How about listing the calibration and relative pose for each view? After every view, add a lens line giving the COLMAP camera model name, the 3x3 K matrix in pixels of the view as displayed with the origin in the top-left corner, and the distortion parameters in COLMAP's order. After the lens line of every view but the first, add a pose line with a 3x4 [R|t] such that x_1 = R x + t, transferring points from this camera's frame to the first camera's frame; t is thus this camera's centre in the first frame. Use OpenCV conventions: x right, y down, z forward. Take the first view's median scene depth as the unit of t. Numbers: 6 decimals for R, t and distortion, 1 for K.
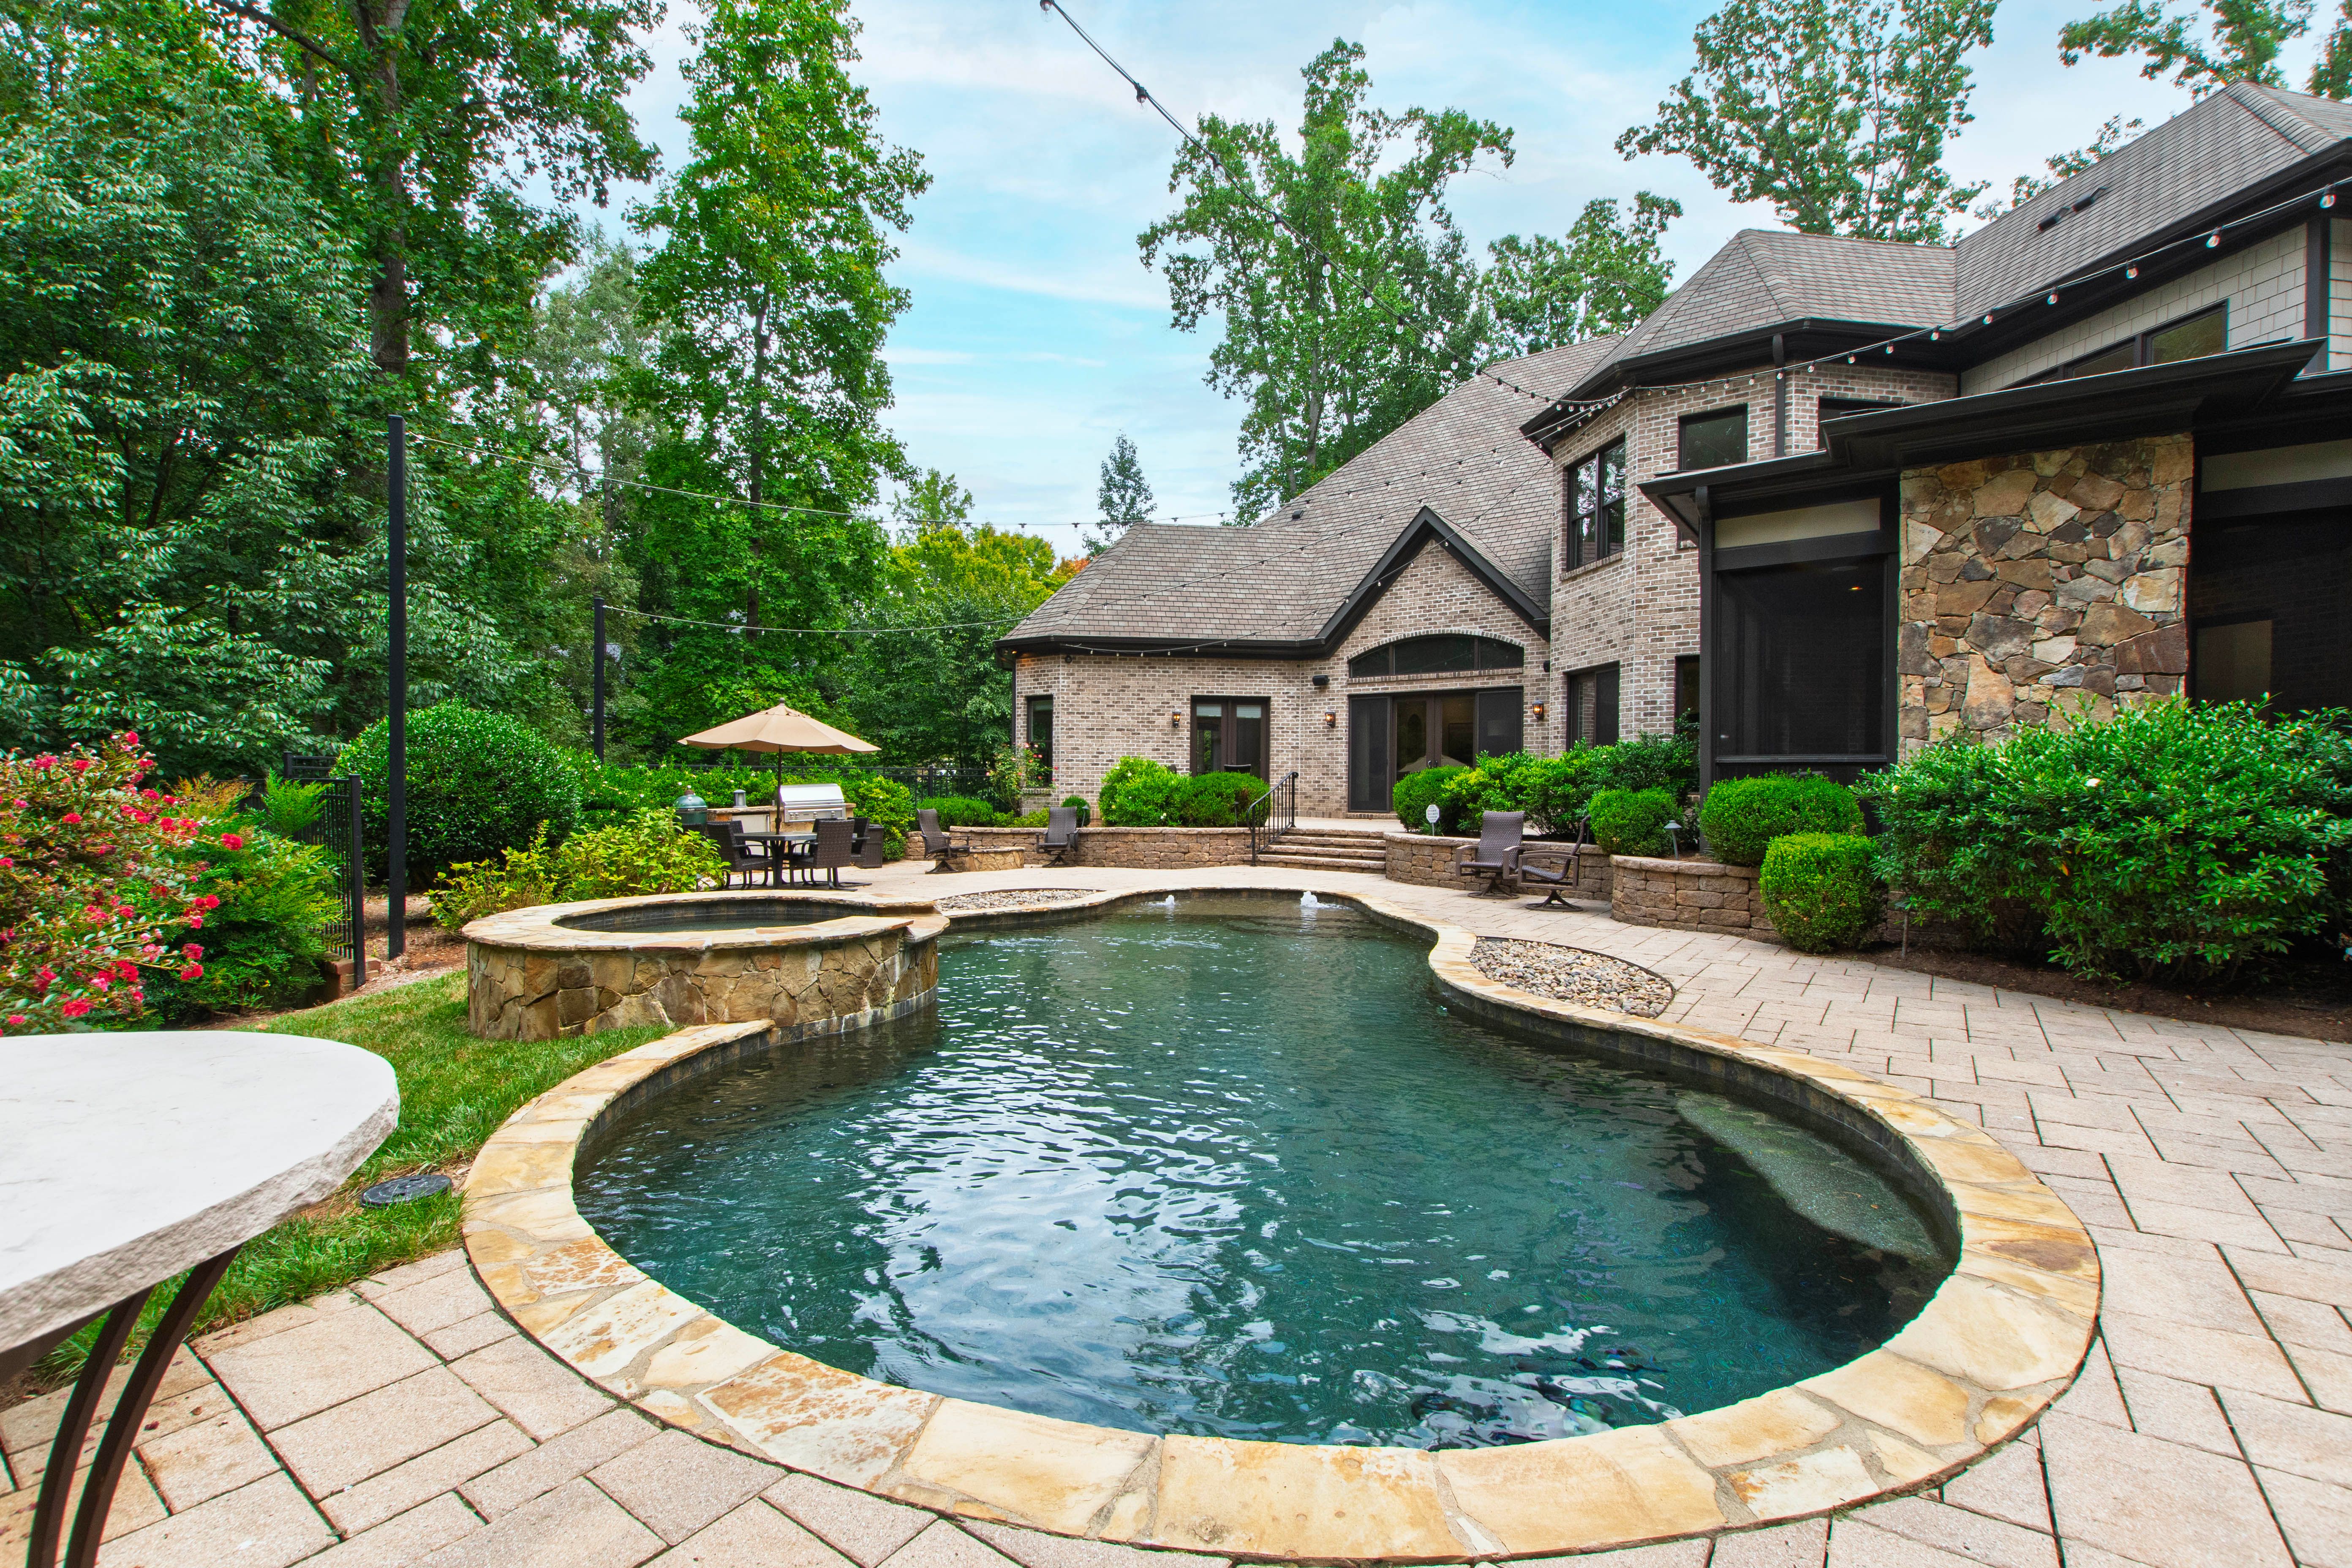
lens RADIAL K [[1029.7, 0, 1172.8], [0, 1029.7, 804.9], [0, 0, 1]] dist [0.000109, -0.000753]
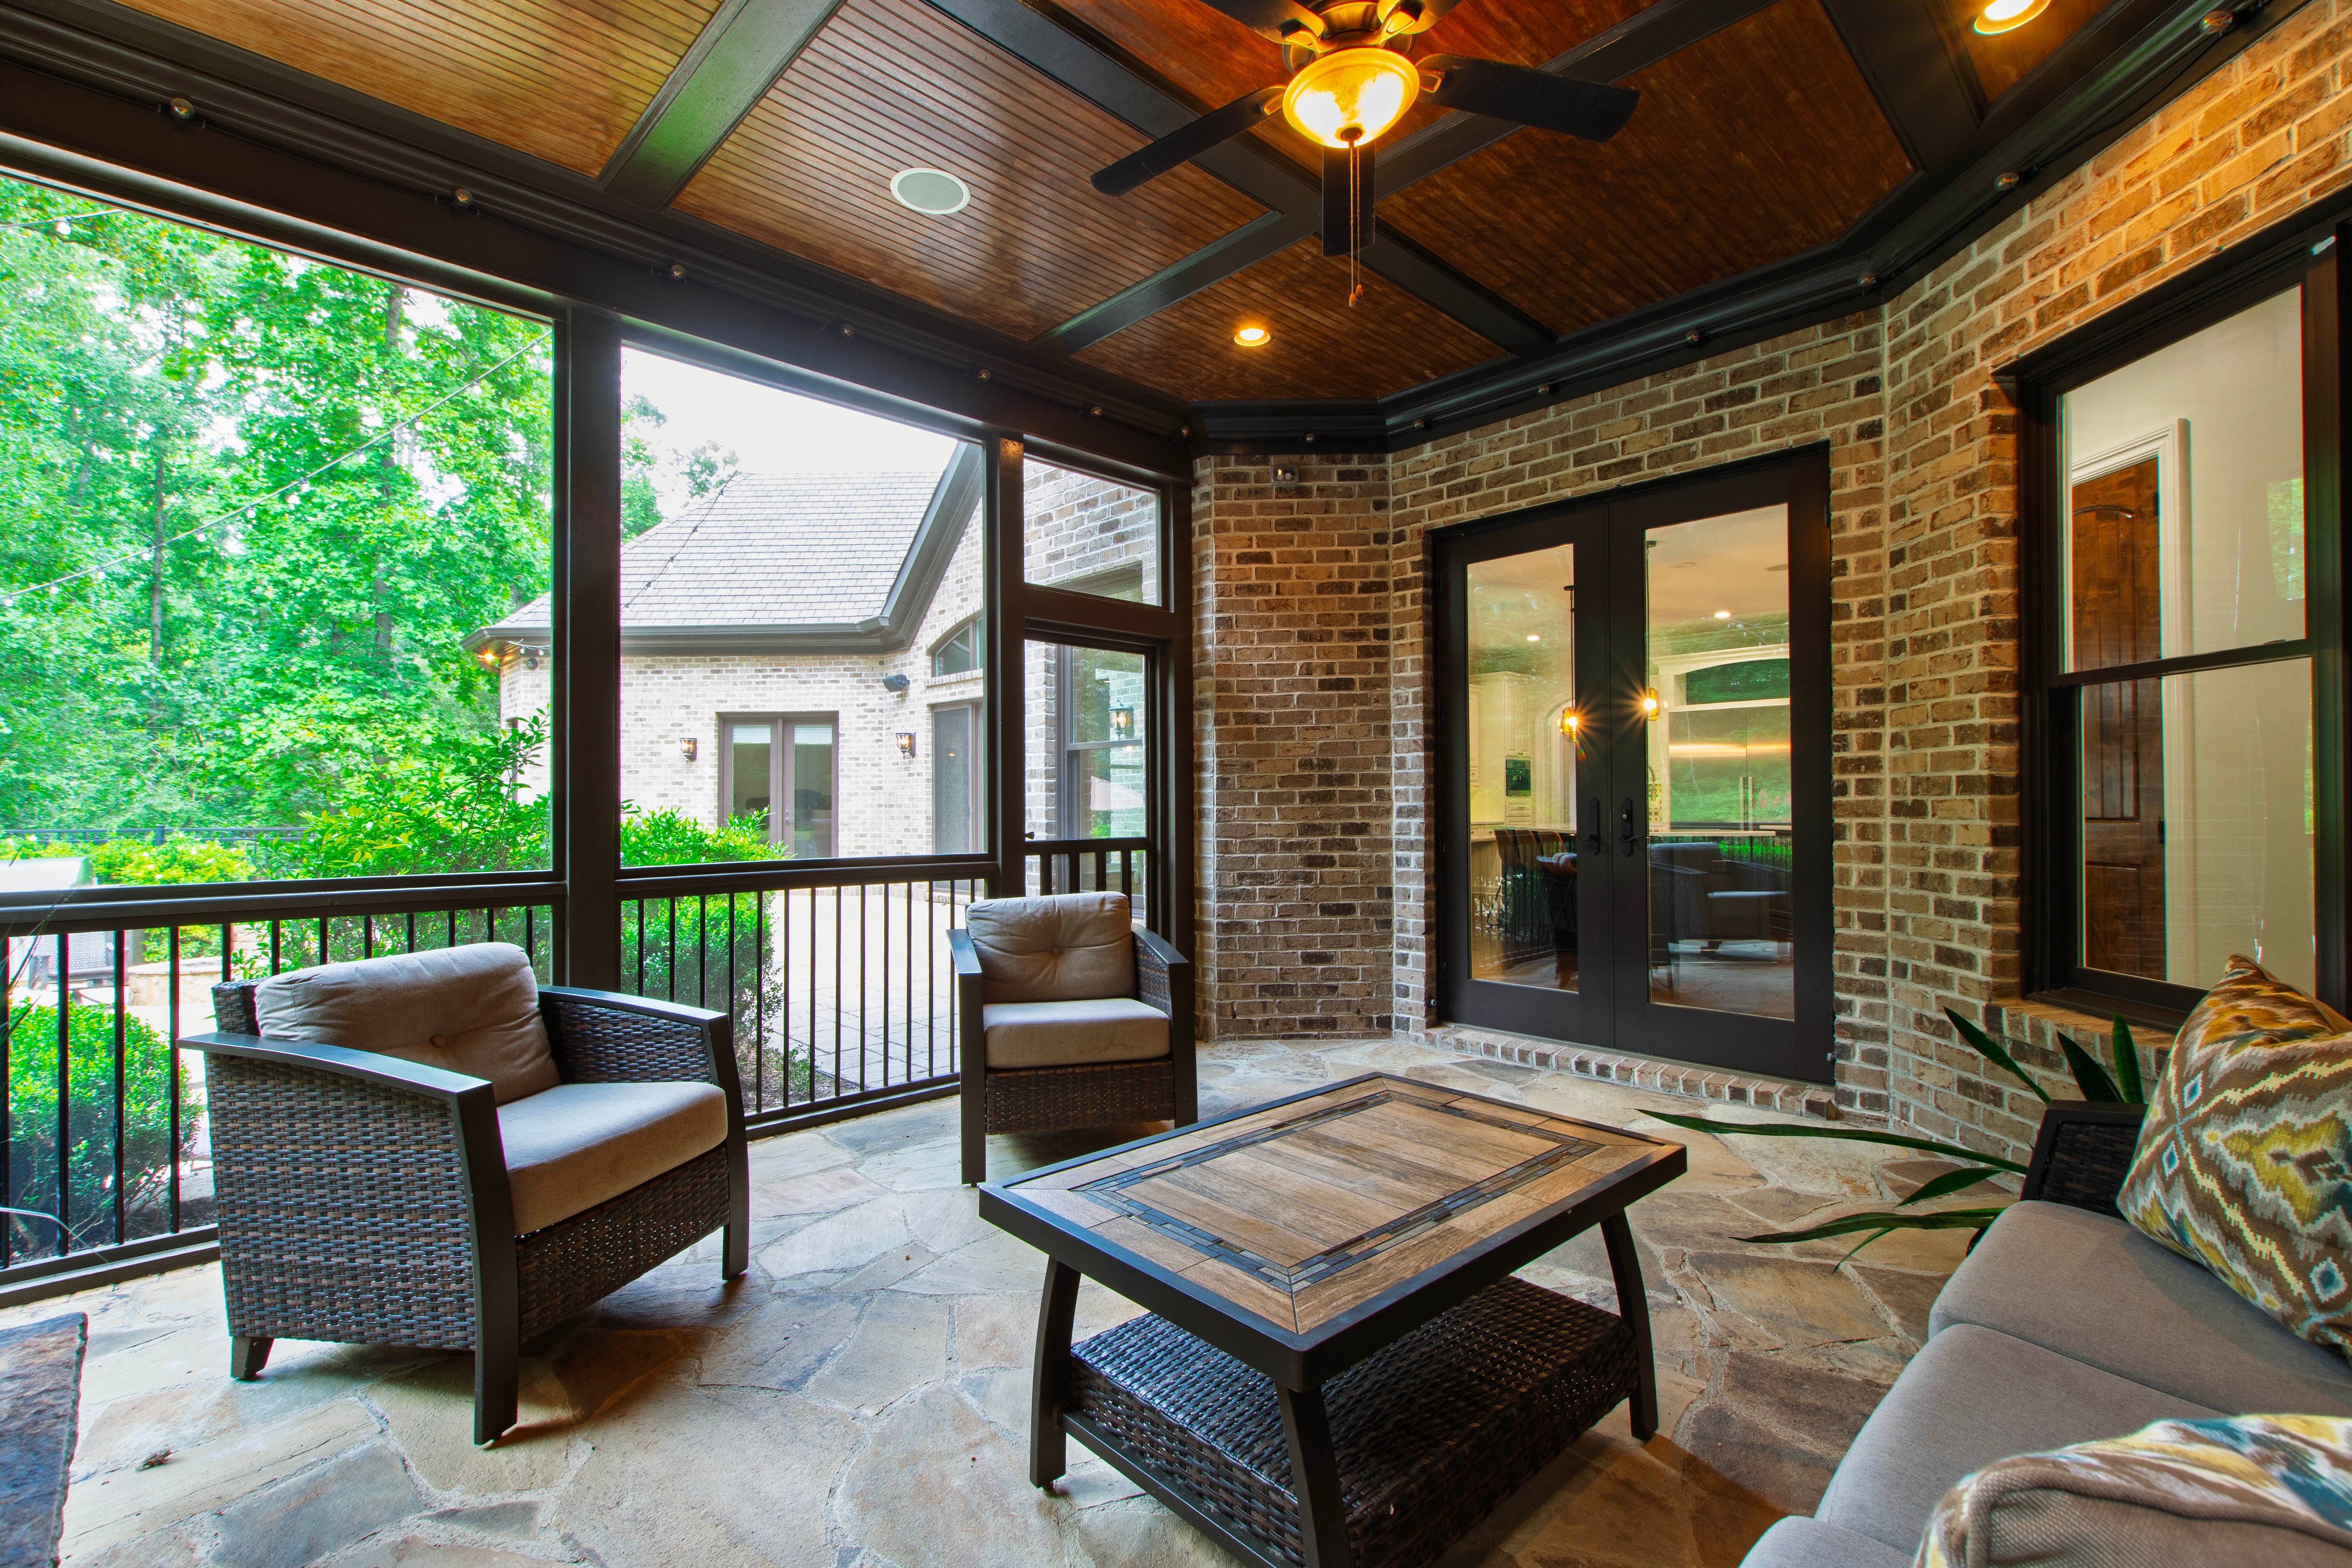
lens RADIAL K [[1048.8, 0, 1157.2], [0, 1048.8, 785.2], [0, 0, 1]] dist [-0.002076, -0.000407]
pose [[0.982806, -0.013440, -0.184153, 0.445107], [0.005889, 0.999122, -0.041488, -0.032379], [0.184549, 0.039690, 0.982022, 0.422064]]
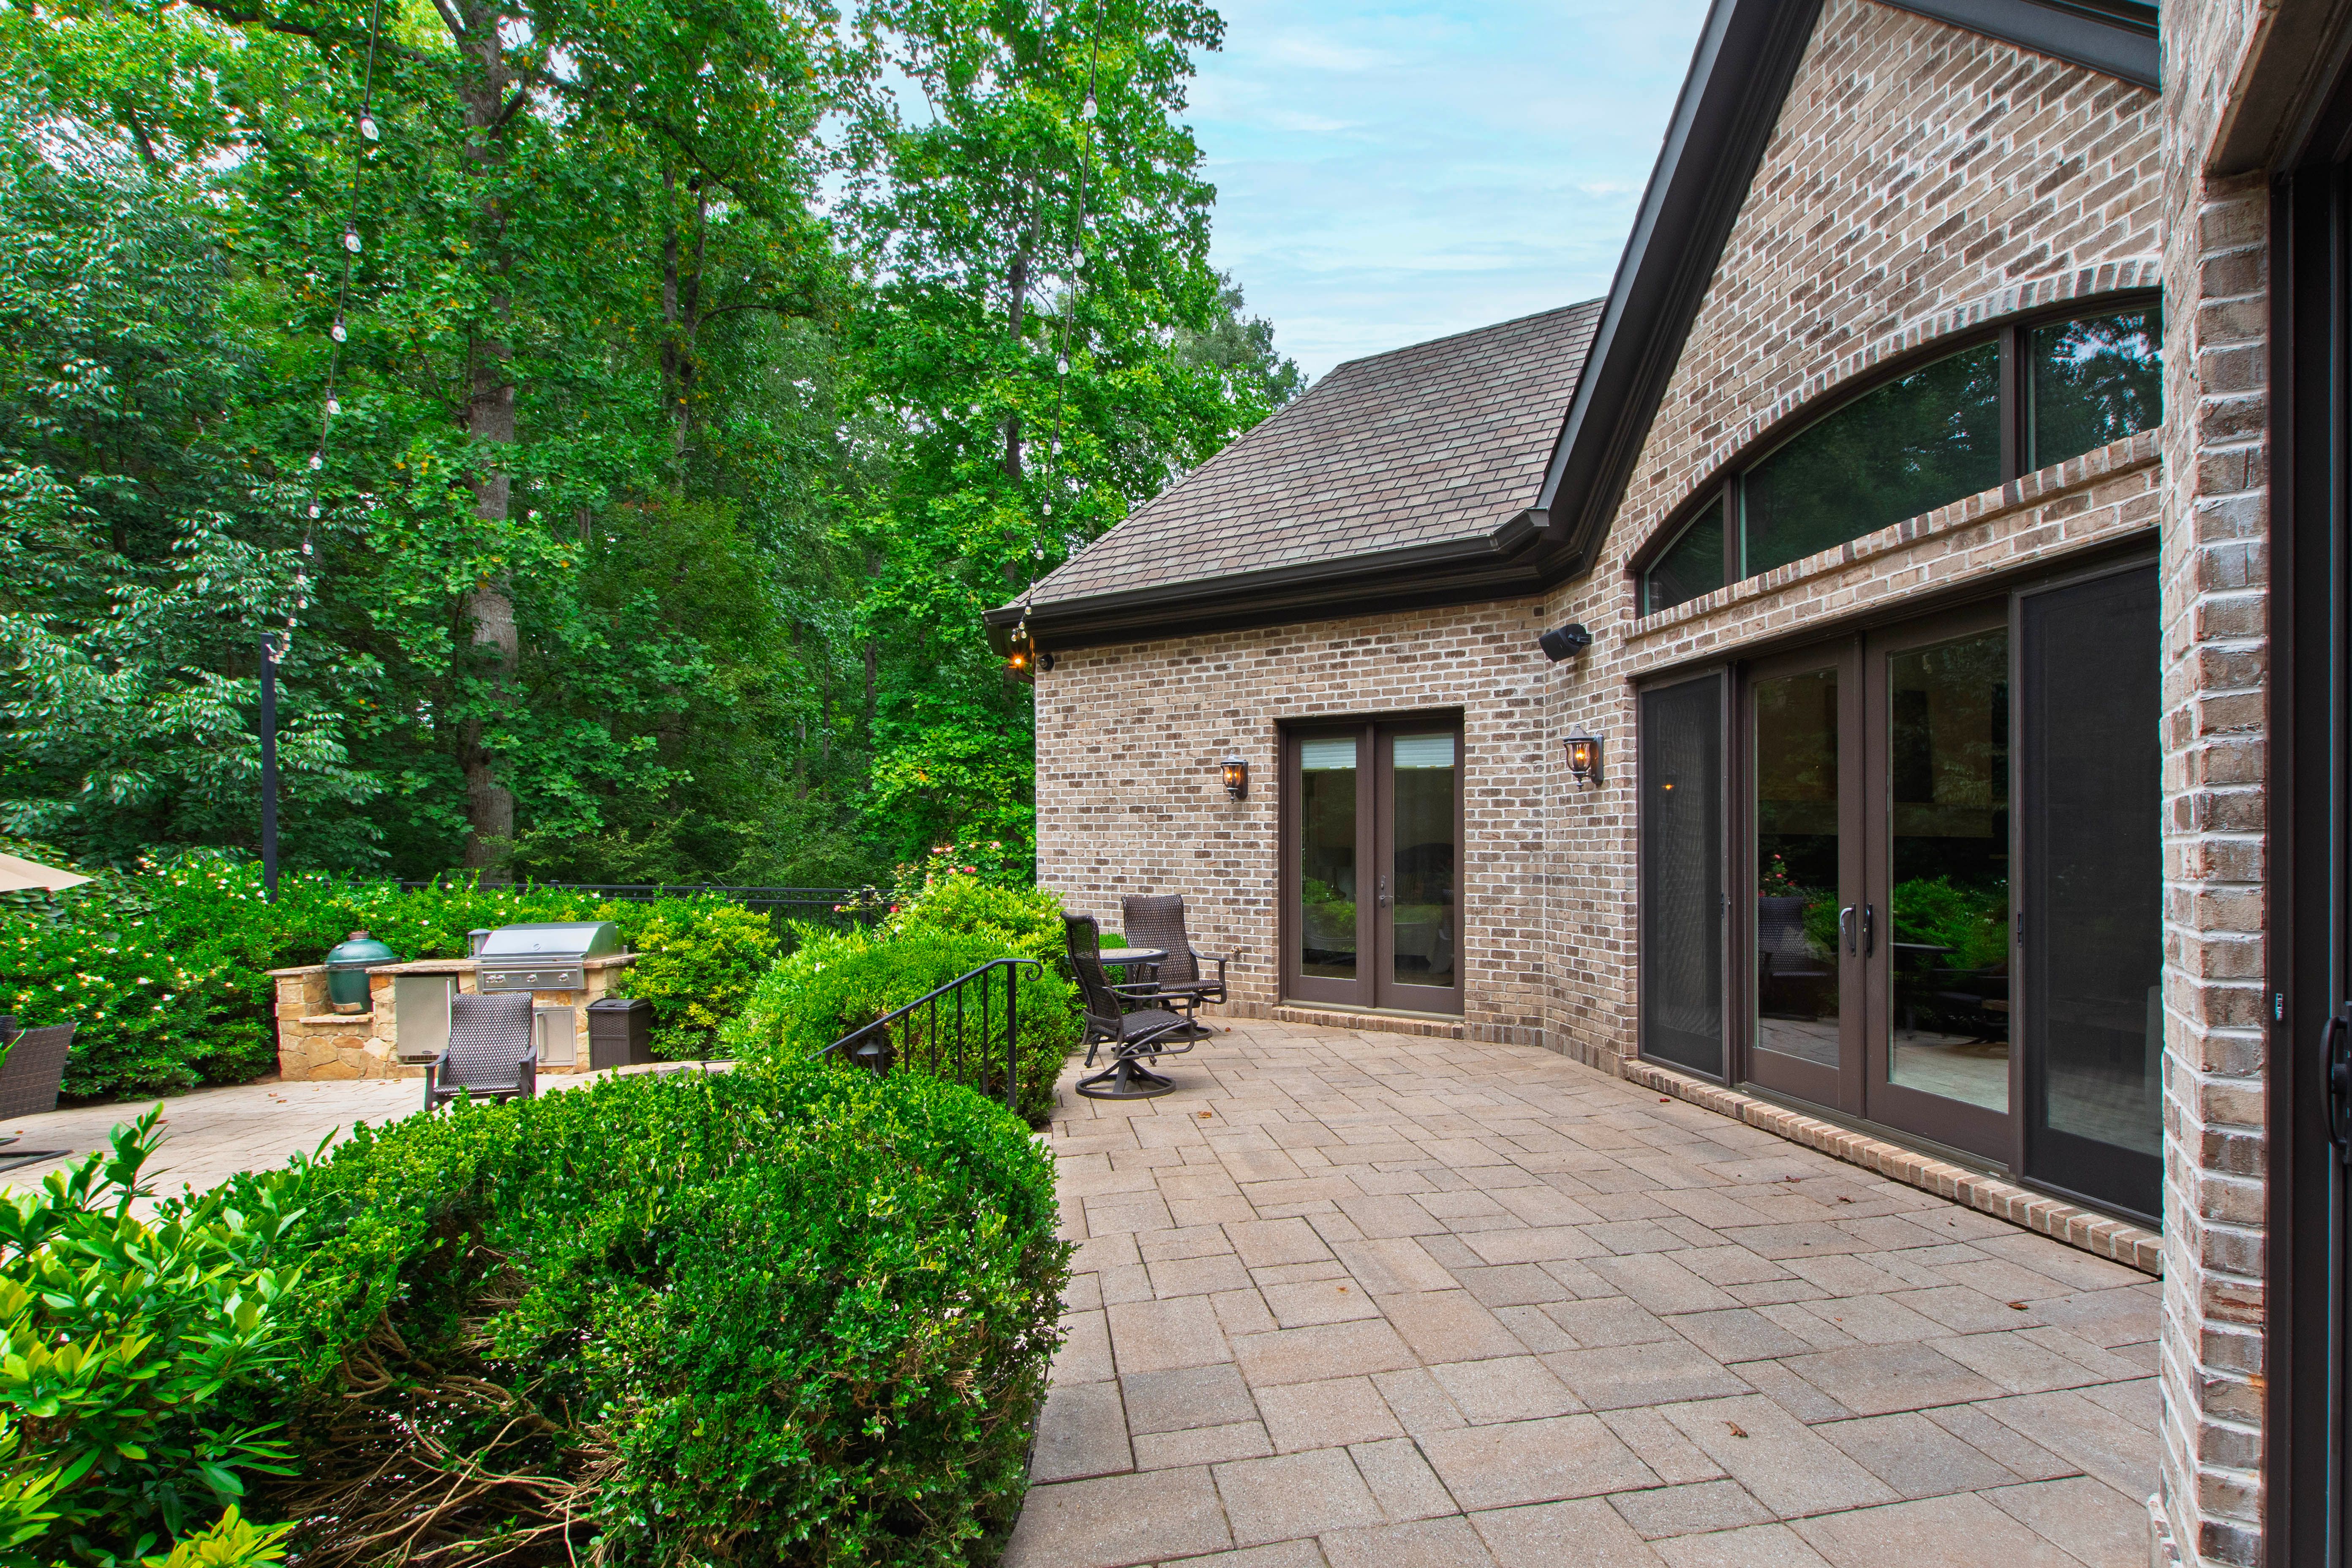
lens RADIAL K [[1096.4, 0, 1281.9], [0, 1096.4, 875.9], [0, 0, 1]] dist [-0.000092, -0.001248]
pose [[0.761115, 0.014281, -0.648460, 0.320037], [-0.014945, 0.999878, 0.004479, -0.050090], [0.648445, 0.006282, 0.761236, 0.718555]]
